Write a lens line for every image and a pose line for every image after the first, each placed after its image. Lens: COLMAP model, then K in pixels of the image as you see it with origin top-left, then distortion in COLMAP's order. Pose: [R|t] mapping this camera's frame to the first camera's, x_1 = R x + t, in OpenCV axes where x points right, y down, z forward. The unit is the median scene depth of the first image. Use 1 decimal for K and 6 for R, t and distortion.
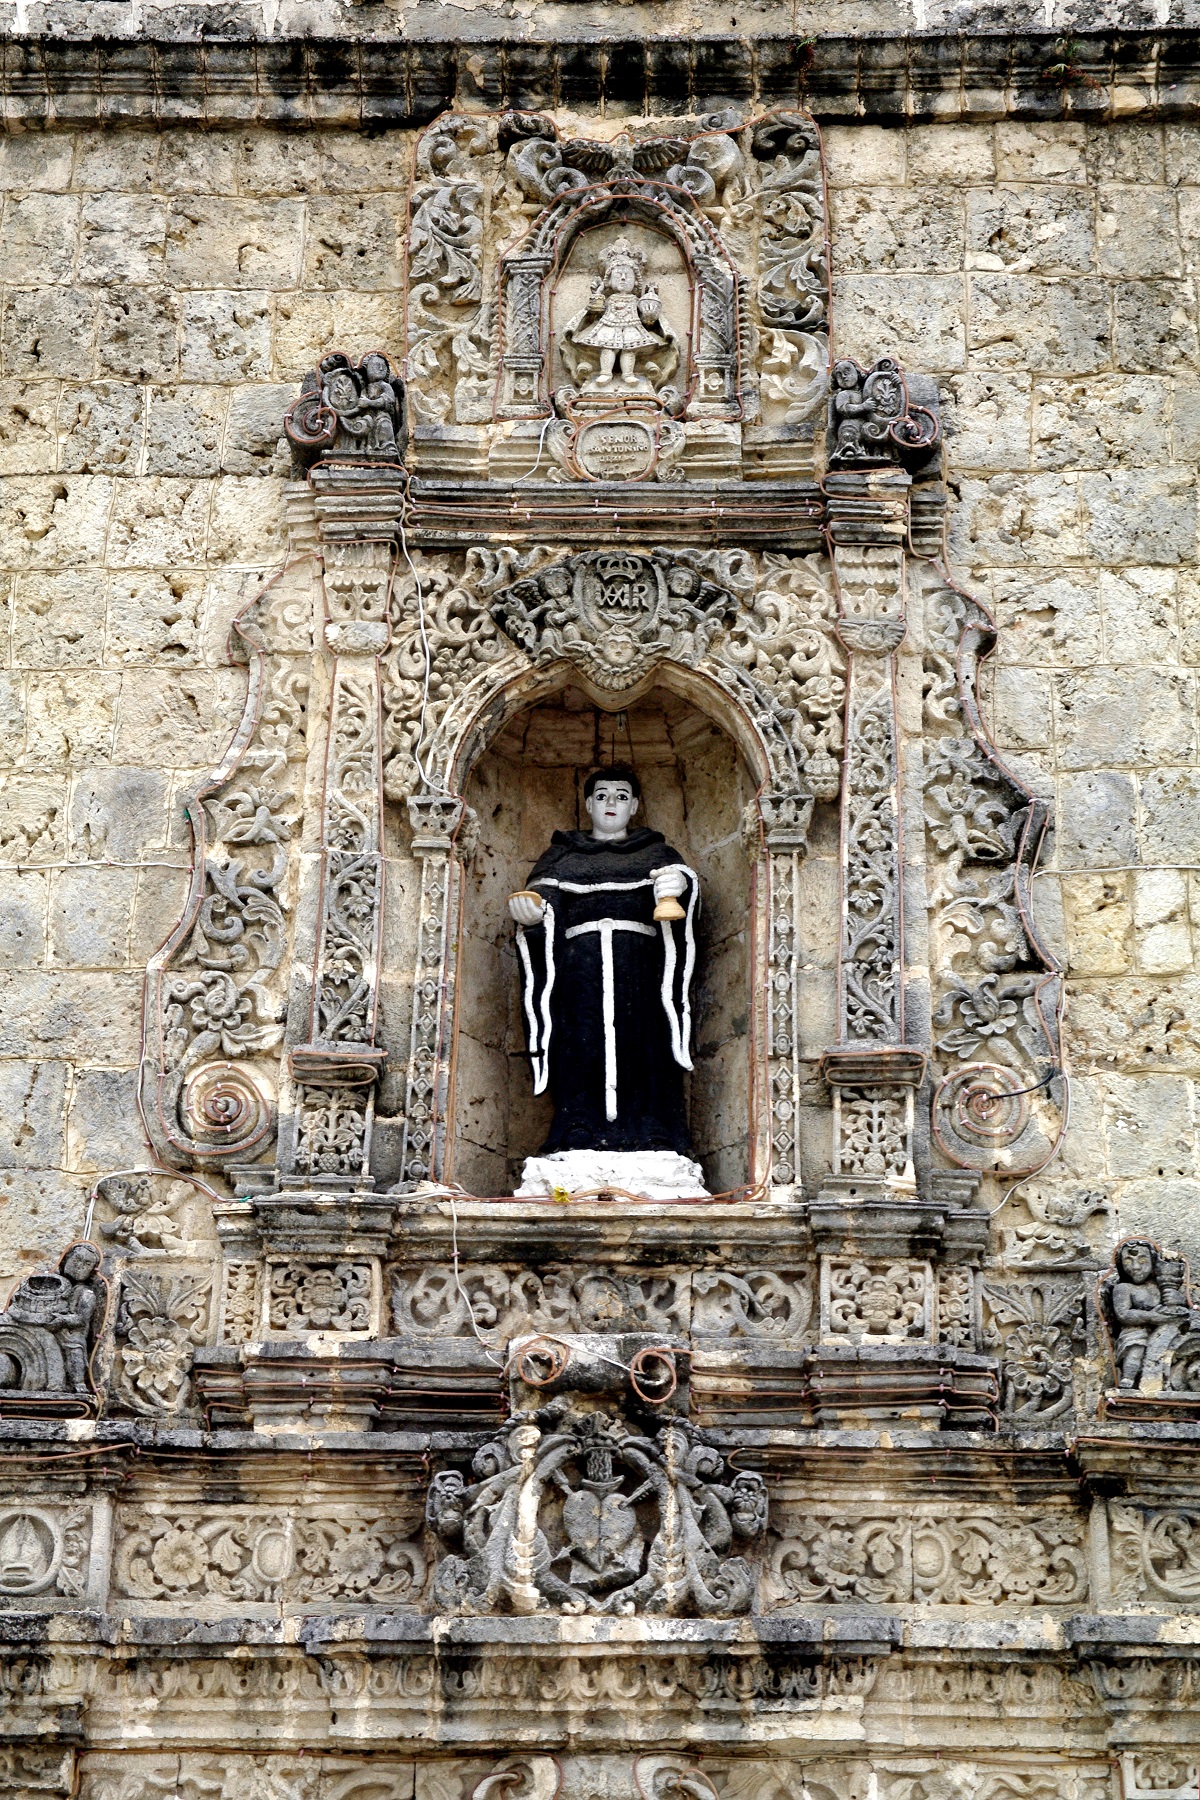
lens RADIAL K [[3898.9, 0, 589.9], [0, 3898.9, 904.9], [0, 0, 1]] dist [0.197009, 0.419157]
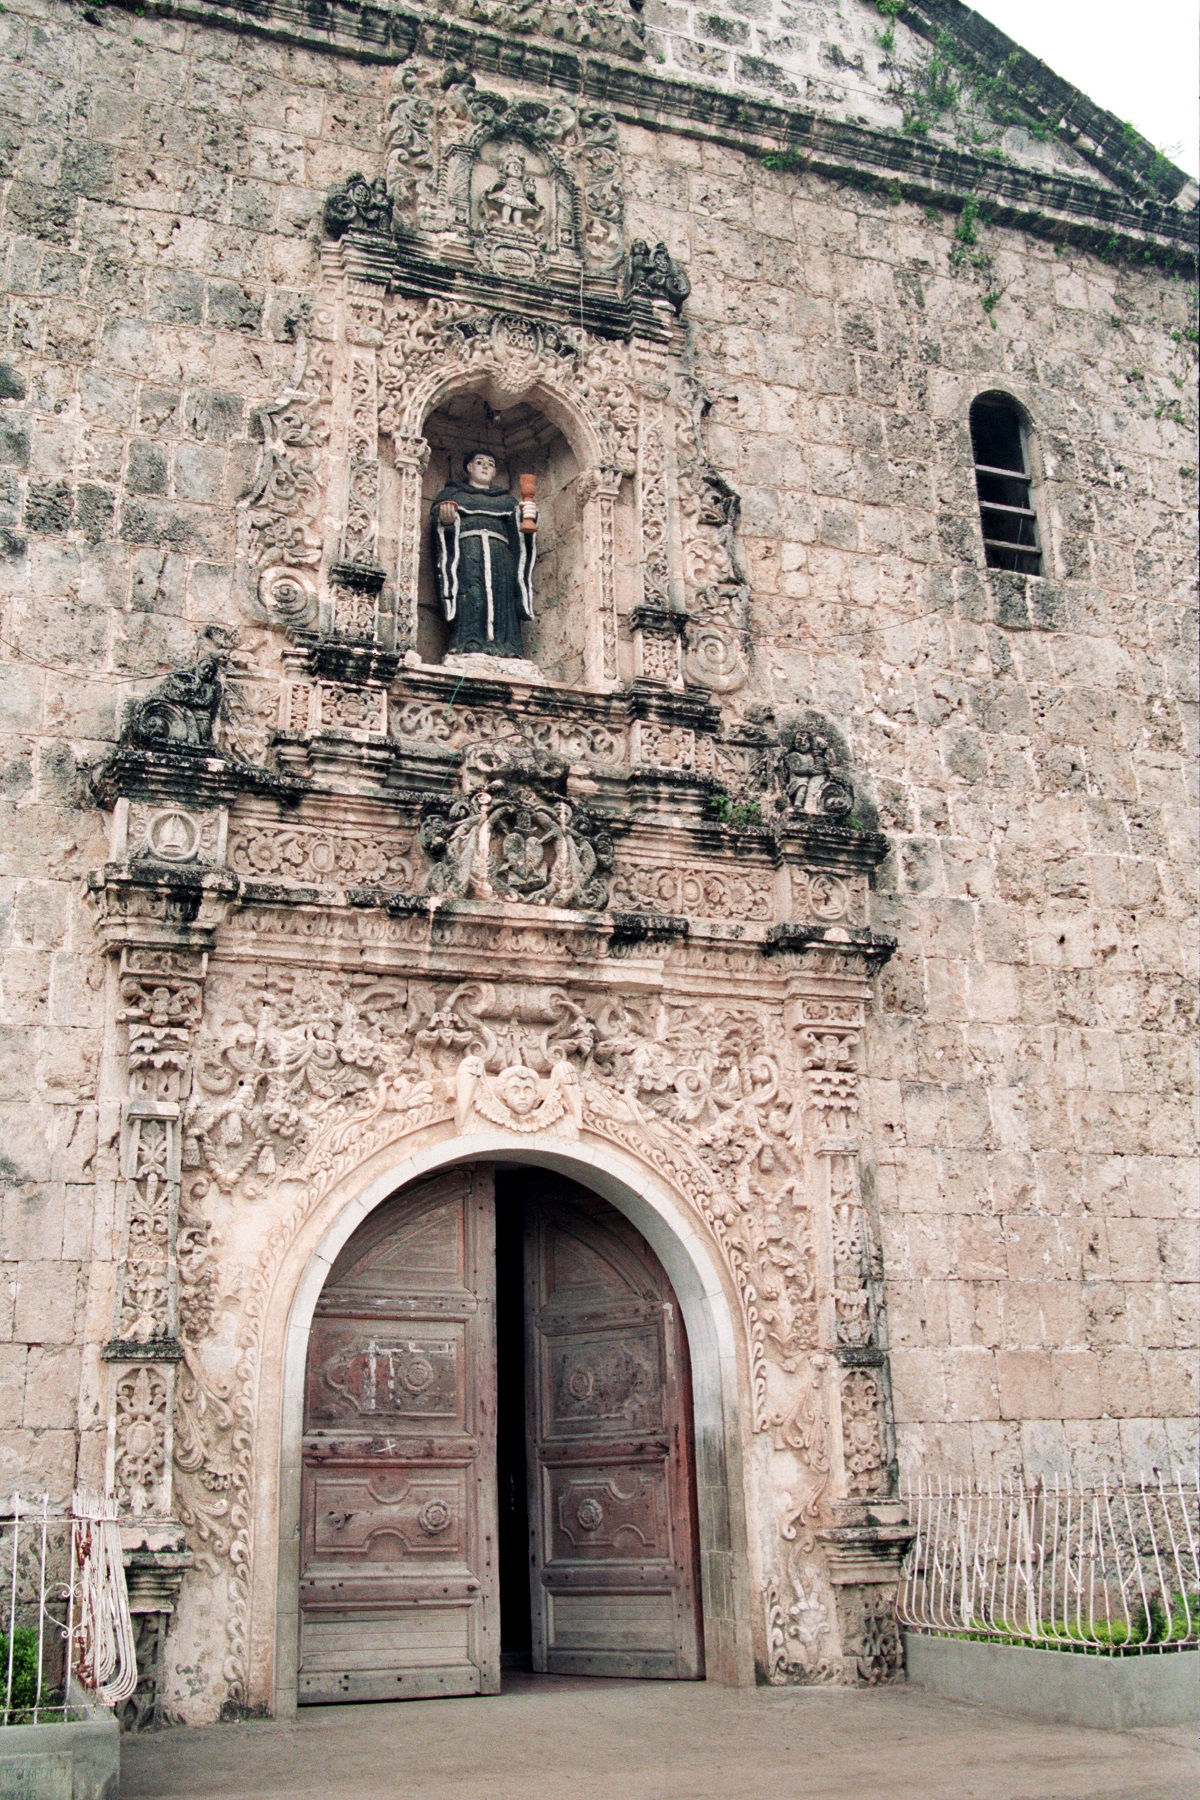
lens RADIAL K [[1769.3, 0, 575.2], [0, 1769.3, 921.3], [0, 0, 1]] dist [-0.124212, 0.205124]
pose [[0.935836, 0.079539, 0.343343, -0.219333], [-0.105166, 0.992840, 0.056643, 0.132246], [-0.336380, -0.089116, 0.937500, 0.259469]]
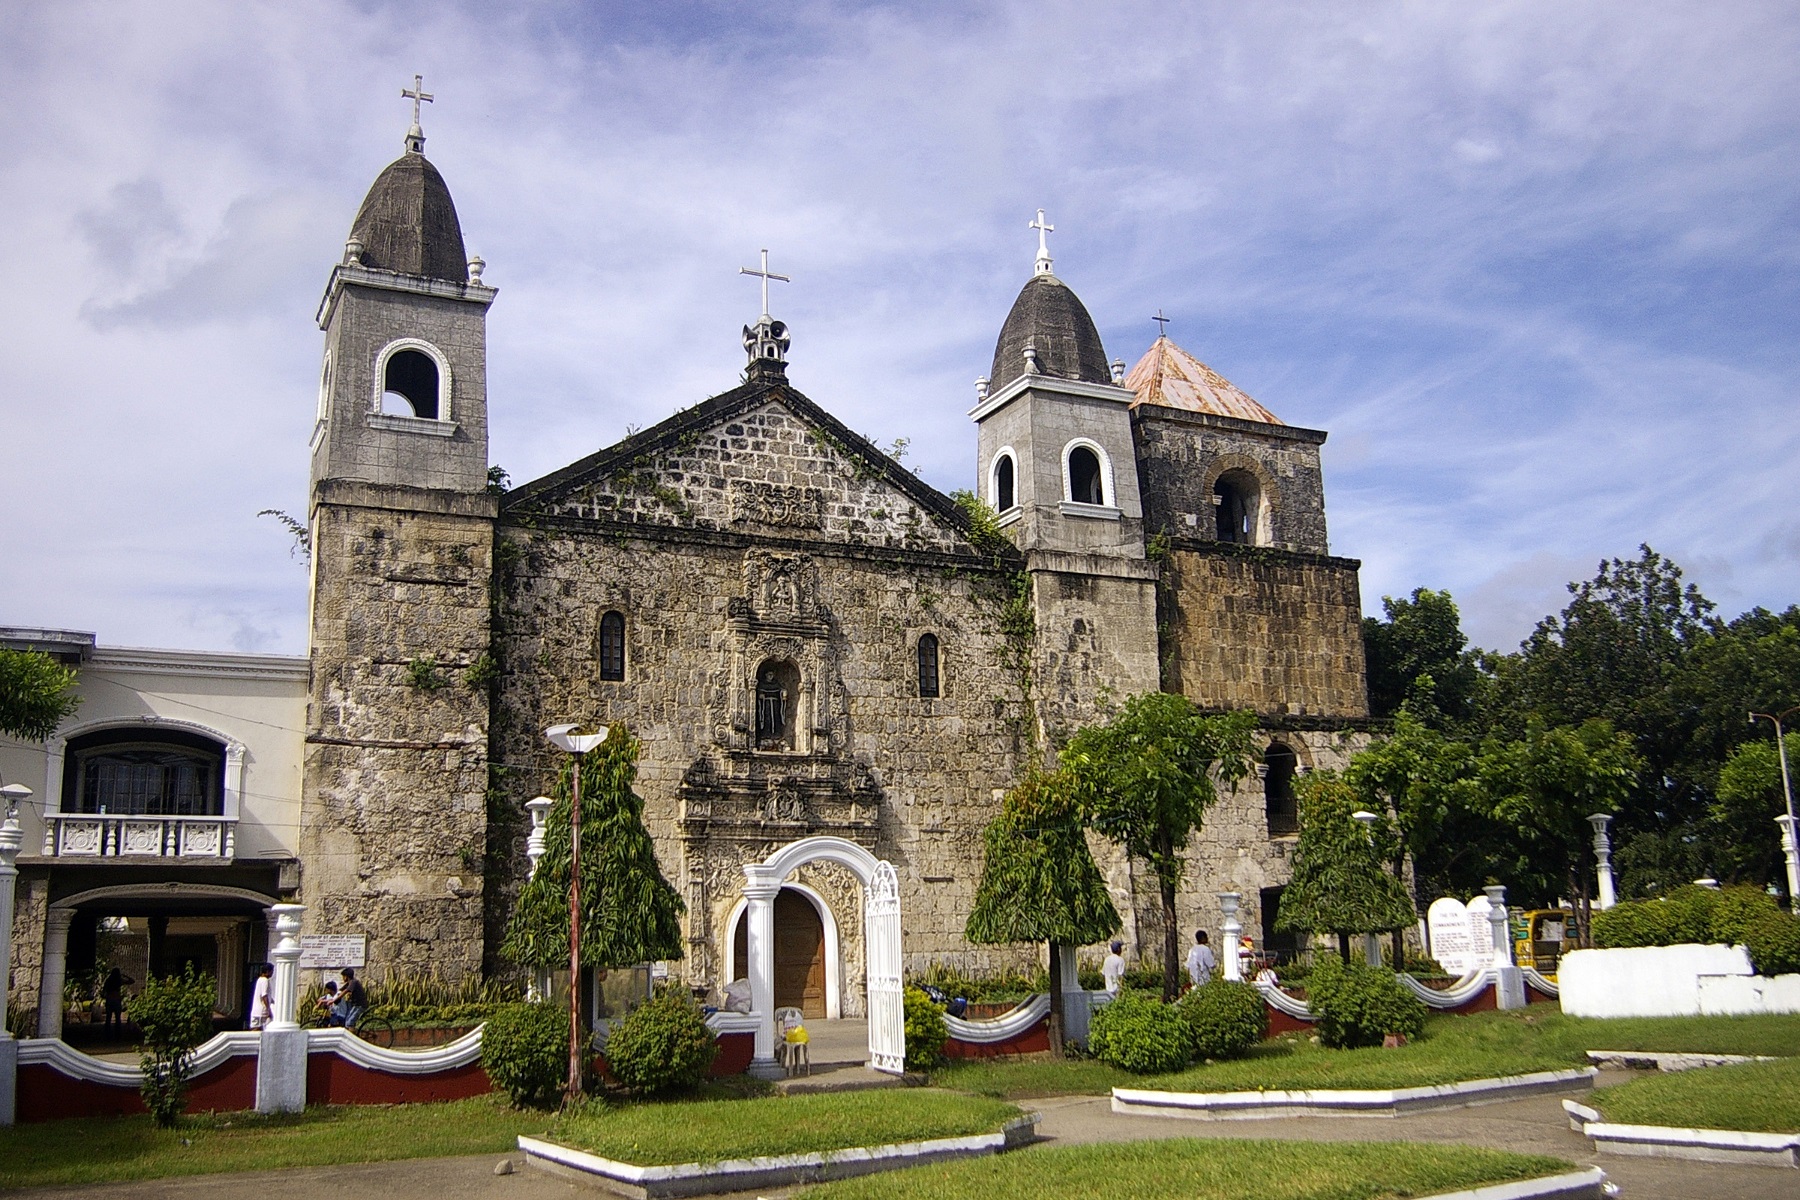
lens RADIAL K [[1599.5, 0, 899.3], [0, 1599.5, 573.6], [0, 0, 1]] dist [-0.060797, -0.001012]
pose [[0.879963, 0.079214, 0.468391, -1.009176], [-0.148180, 0.982574, 0.112212, -0.498349], [-0.451340, -0.168149, 0.876366, -1.212297]]
